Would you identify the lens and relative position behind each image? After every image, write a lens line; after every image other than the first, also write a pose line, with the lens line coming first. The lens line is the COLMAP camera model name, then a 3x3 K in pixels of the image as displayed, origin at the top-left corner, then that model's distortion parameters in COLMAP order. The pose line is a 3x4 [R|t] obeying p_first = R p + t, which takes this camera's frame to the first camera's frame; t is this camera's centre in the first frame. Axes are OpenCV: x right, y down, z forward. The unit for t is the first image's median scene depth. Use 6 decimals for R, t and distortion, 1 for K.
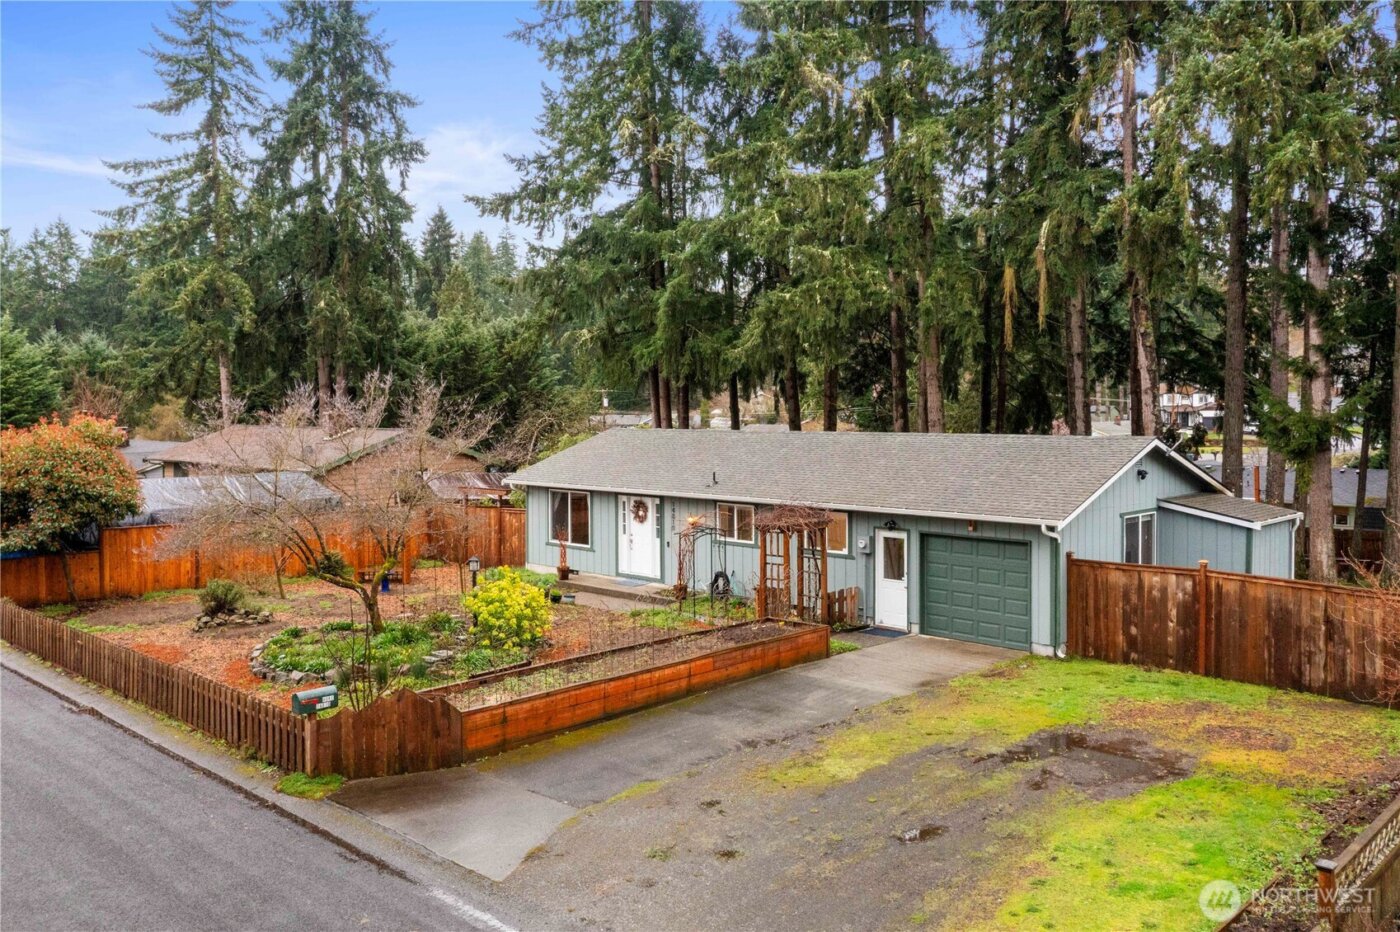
lens RADIAL K [[1128.5, 0, 700.0], [0, 1128.5, 466.0], [0, 0, 1]] dist [0.003382, 0.007406]
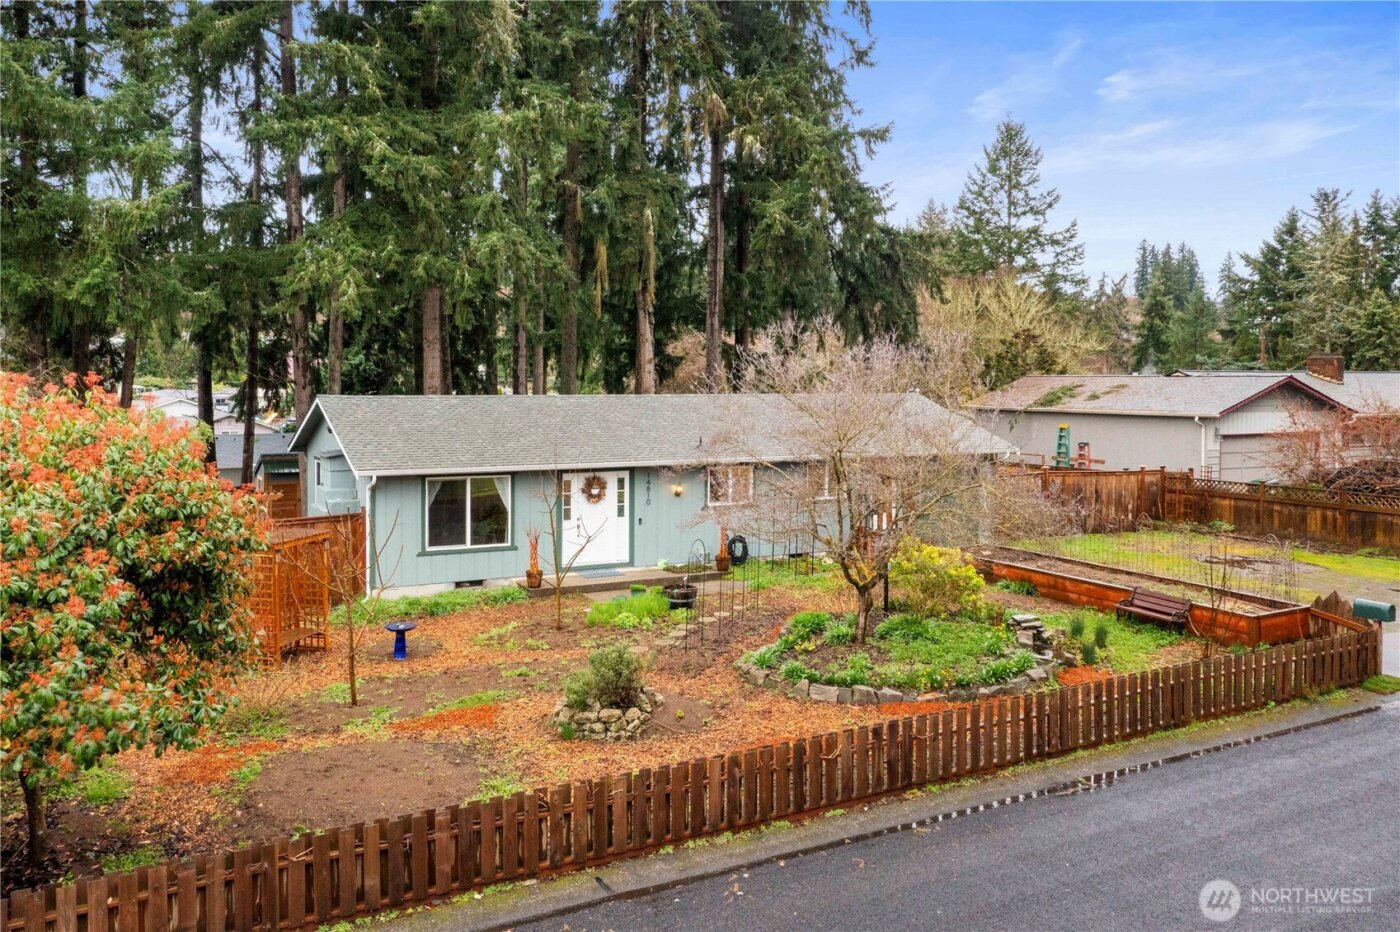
lens RADIAL K [[1128.5, 0, 700.0], [0, 1128.5, 466.0], [0, 0, 1]] dist [0.003382, 0.007406]
pose [[0.282862, -0.065755, 0.956904, -1.072336], [0.046832, 0.997404, 0.054694, -0.025930], [-0.958017, 0.029343, 0.285207, 0.861872]]
